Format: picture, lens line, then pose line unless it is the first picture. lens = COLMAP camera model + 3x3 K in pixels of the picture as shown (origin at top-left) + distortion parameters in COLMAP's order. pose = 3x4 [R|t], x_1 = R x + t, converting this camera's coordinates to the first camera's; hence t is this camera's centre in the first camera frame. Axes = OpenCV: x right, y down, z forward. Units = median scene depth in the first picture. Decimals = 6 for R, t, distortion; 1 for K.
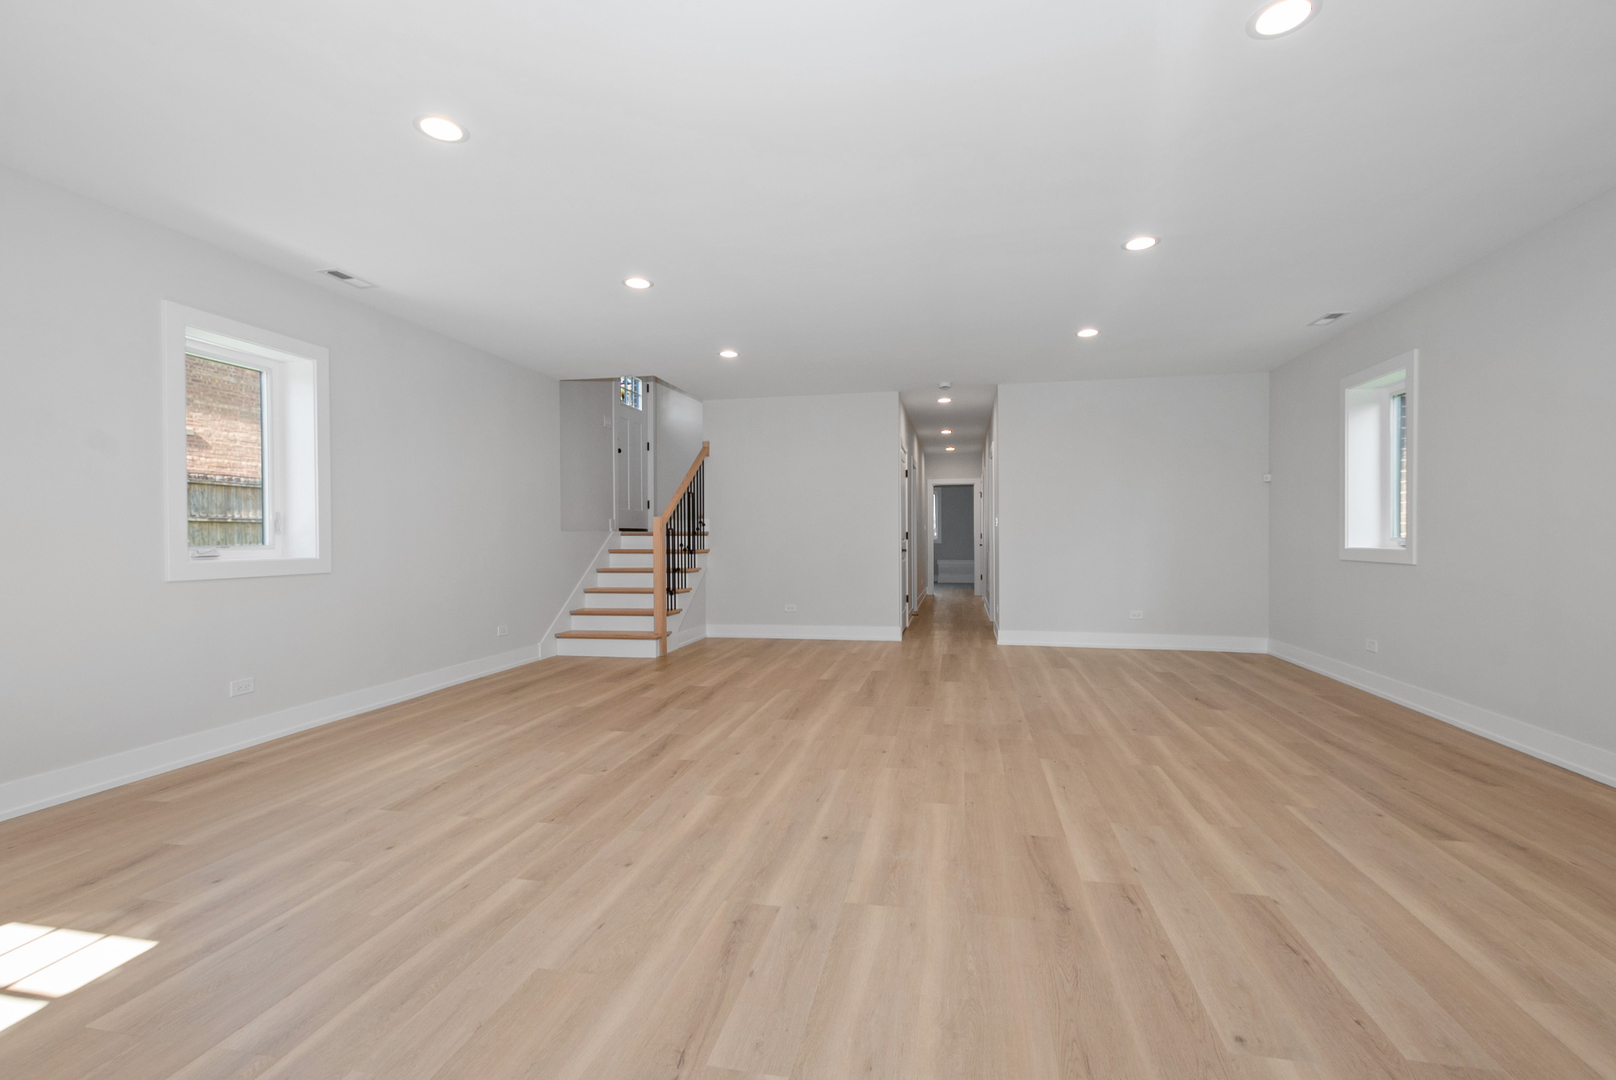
lens RADIAL K [[713.0, 0, 818.1], [0, 713.0, 555.7], [0, 0, 1]] dist [0.001983, -0.000171]
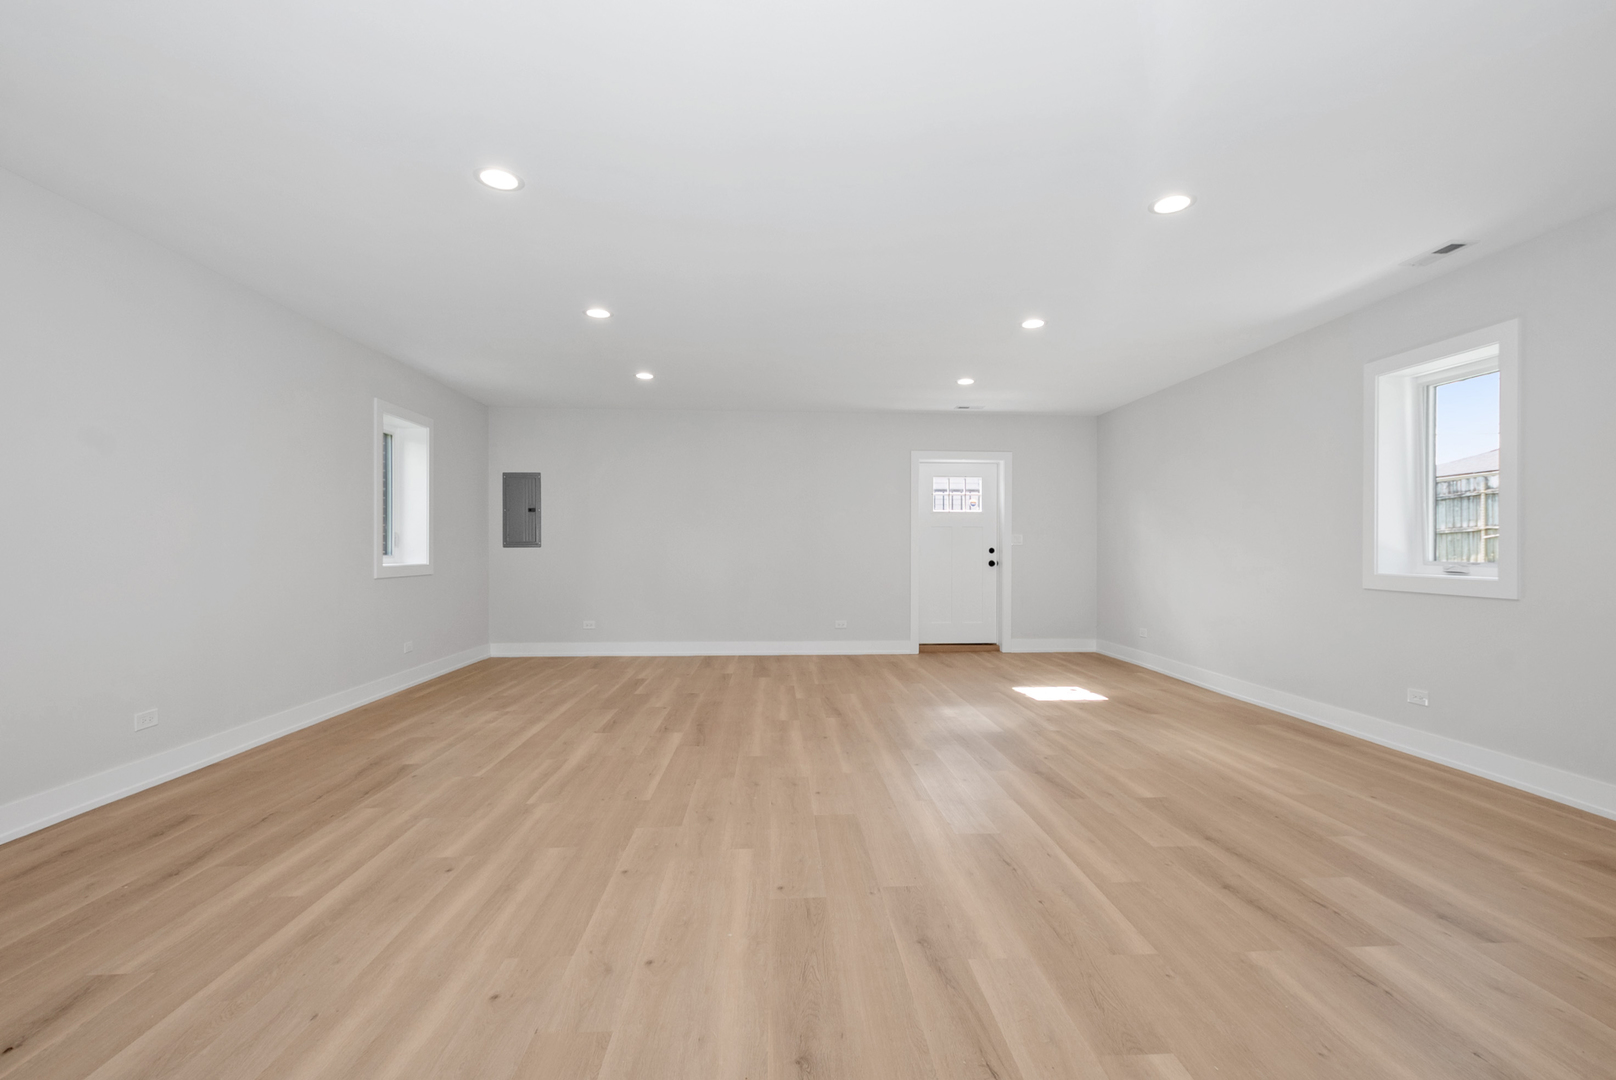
lens RADIAL K [[713.0, 0, 818.1], [0, 713.0, 555.7], [0, 0, 1]] dist [0.001983, -0.000171]
pose [[-0.966684, 0.005891, -0.255903, 0.346269], [-0.004050, 0.999258, 0.038299, -0.066971], [0.255939, 0.038060, -0.965943, 2.000042]]
